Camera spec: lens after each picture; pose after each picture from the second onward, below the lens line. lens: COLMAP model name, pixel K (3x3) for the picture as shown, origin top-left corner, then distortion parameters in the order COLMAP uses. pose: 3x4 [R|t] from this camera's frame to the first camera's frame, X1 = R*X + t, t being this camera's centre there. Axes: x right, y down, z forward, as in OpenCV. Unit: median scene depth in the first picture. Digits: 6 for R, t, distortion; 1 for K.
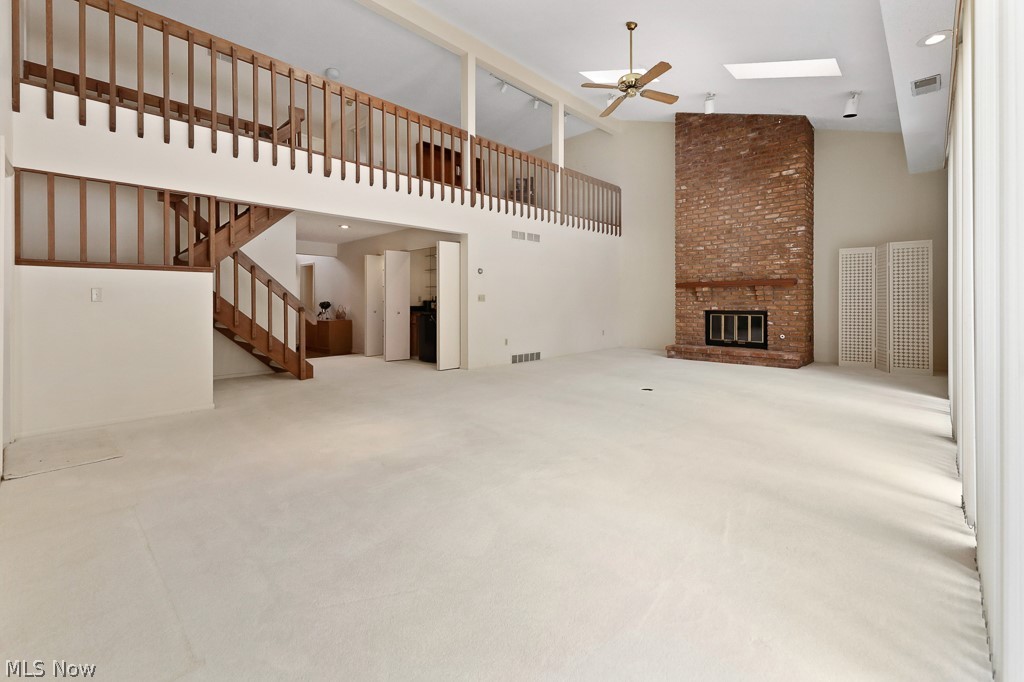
lens RADIAL K [[432.9, 0, 512.5], [0, 432.9, 306.1], [0, 0, 1]] dist [0.000997, -0.000005]
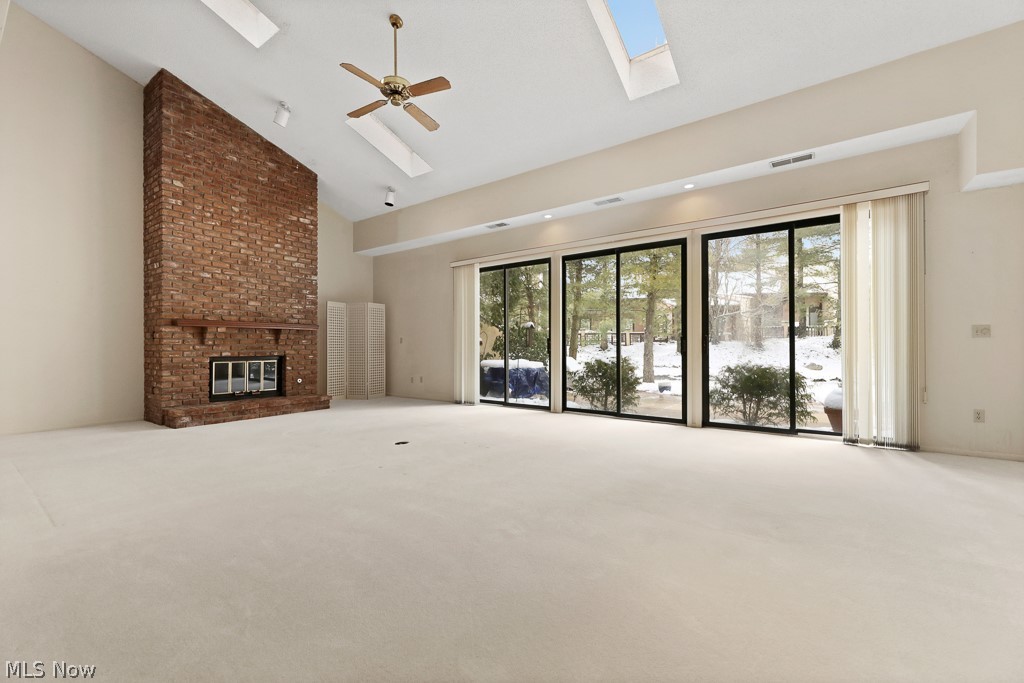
lens RADIAL K [[416.9, 0, 513.9], [0, 416.9, 345.0], [0, 0, 1]] dist [0.002181, 0.000237]
pose [[-0.147132, 0.008139, 0.989083, -0.399033], [0.008400, 0.999940, -0.006979, -0.001928], [-0.989081, 0.007281, -0.147192, 0.627613]]
